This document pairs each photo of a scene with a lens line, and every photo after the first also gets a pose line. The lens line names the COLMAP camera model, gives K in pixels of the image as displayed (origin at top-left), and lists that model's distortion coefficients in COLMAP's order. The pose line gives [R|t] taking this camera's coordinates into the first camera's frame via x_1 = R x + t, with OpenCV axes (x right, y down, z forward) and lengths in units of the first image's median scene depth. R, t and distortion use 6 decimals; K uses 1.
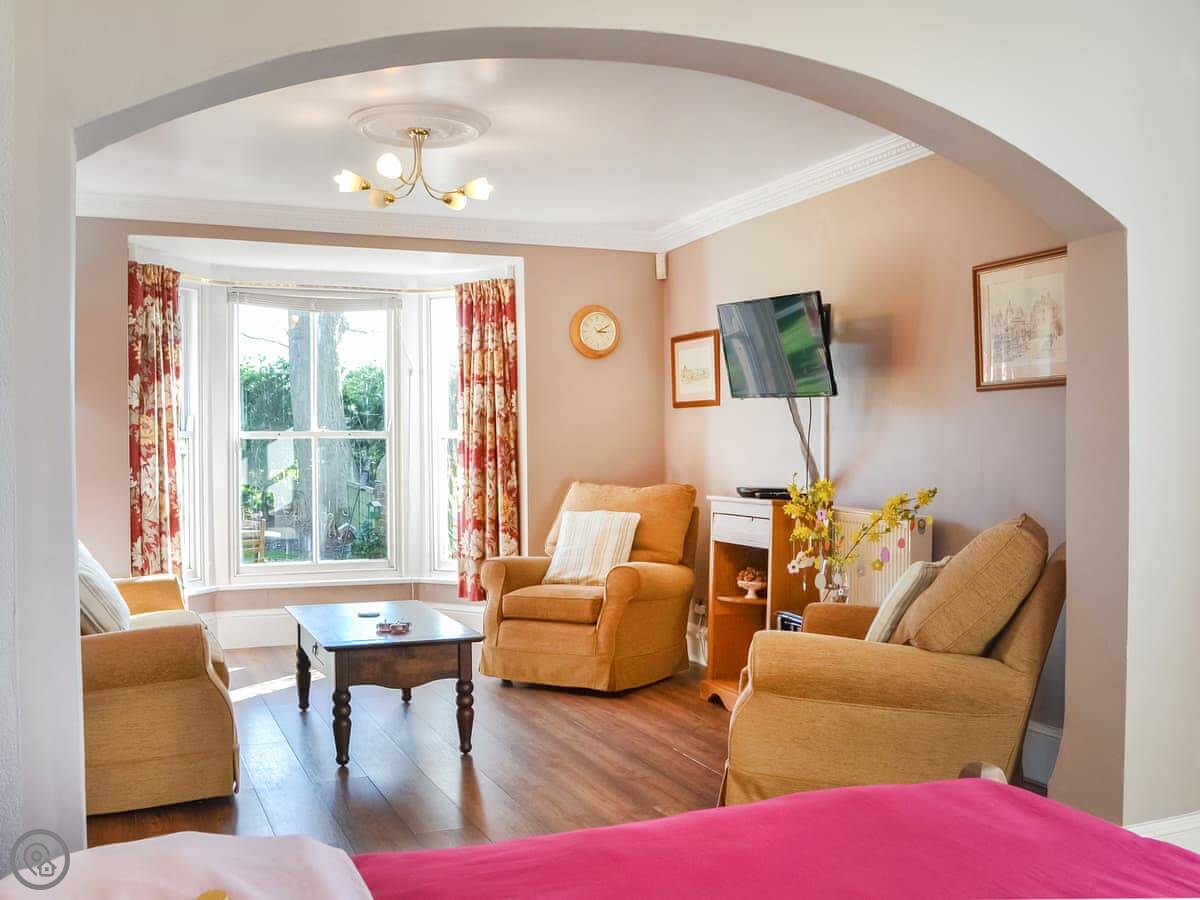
lens RADIAL K [[1198.1, 0, 600.0], [0, 1198.1, 450.0], [0, 0, 1]] dist [-0.004213, 0.001086]
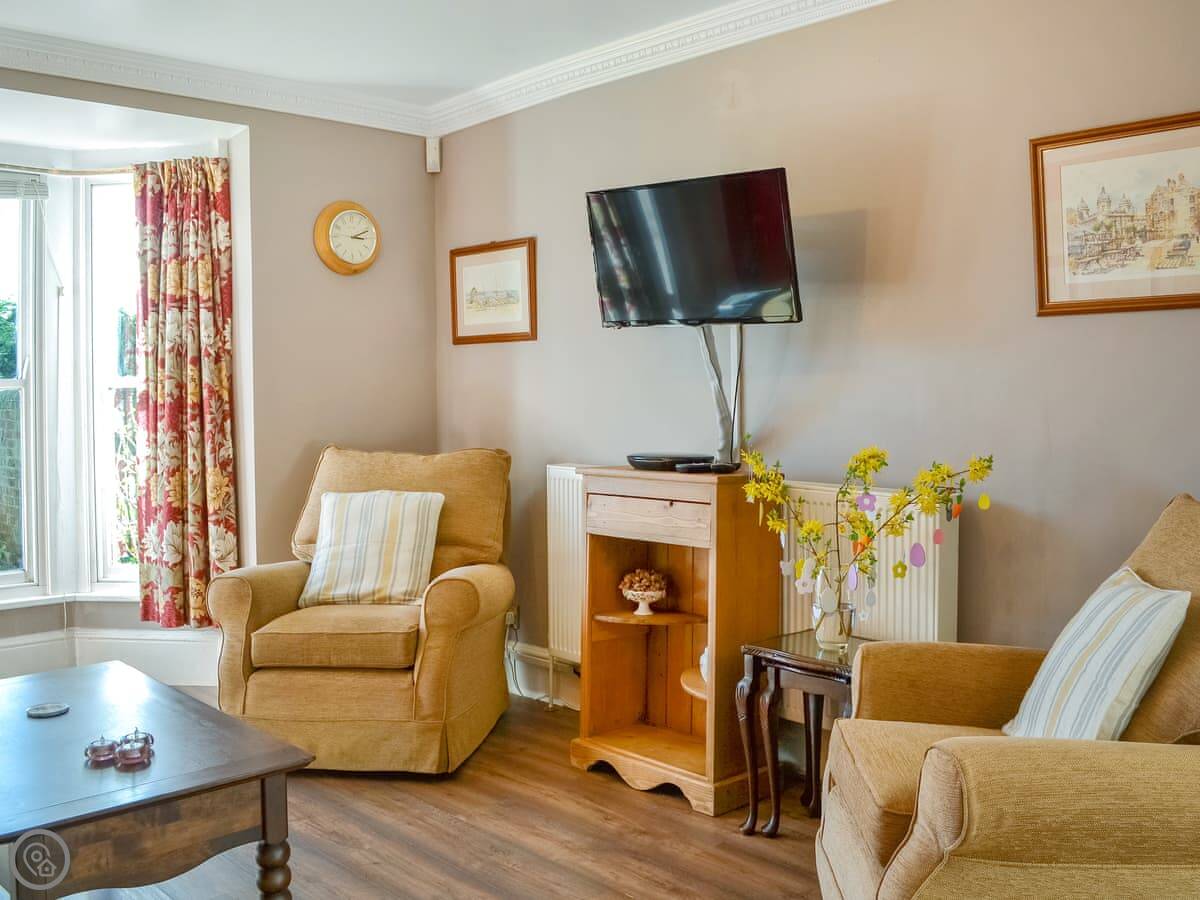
lens RADIAL K [[1078.1, 0, 599.1], [0, 1078.1, 359.9], [0, 0, 1]] dist [-0.056978, -0.002671]
pose [[0.924486, -0.001386, 0.381214, -0.115747], [0.012310, 0.999580, -0.026219, -0.006886], [-0.381018, 0.028932, 0.924115, 0.363846]]
